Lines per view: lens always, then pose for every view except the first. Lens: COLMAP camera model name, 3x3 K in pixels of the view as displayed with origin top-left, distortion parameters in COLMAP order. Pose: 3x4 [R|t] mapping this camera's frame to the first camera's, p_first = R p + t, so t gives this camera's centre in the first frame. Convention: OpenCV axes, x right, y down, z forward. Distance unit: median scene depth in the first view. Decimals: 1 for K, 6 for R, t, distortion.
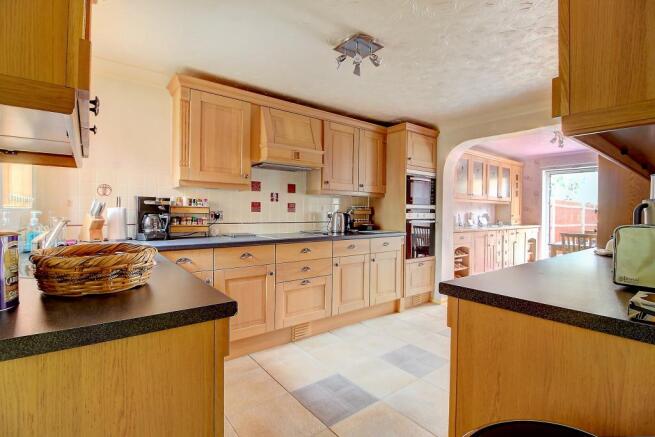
lens RADIAL K [[307.3, 0, 328.9], [0, 307.3, 212.5], [0, 0, 1]] dist [-0.015473, -0.002274]
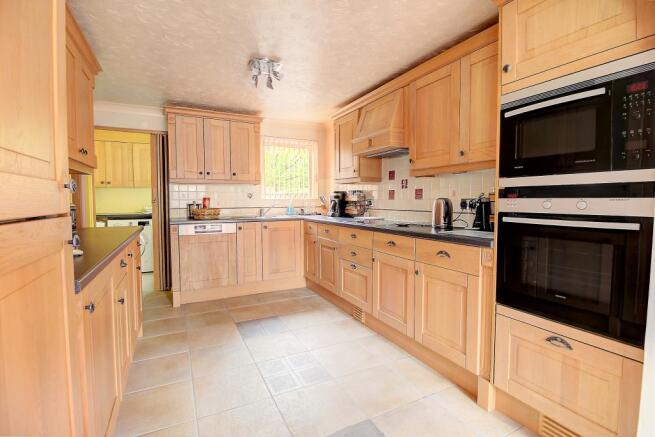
lens RADIAL K [[307.3, 0, 324.6], [0, 307.3, 212.4], [0, 0, 1]] dist [-0.015473, -0.002274]
pose [[-0.198397, 0.031446, -0.979617, 0.621161], [0.000328, 0.999487, 0.032017, 0.006225], [0.980122, 0.006031, -0.198306, 0.716393]]
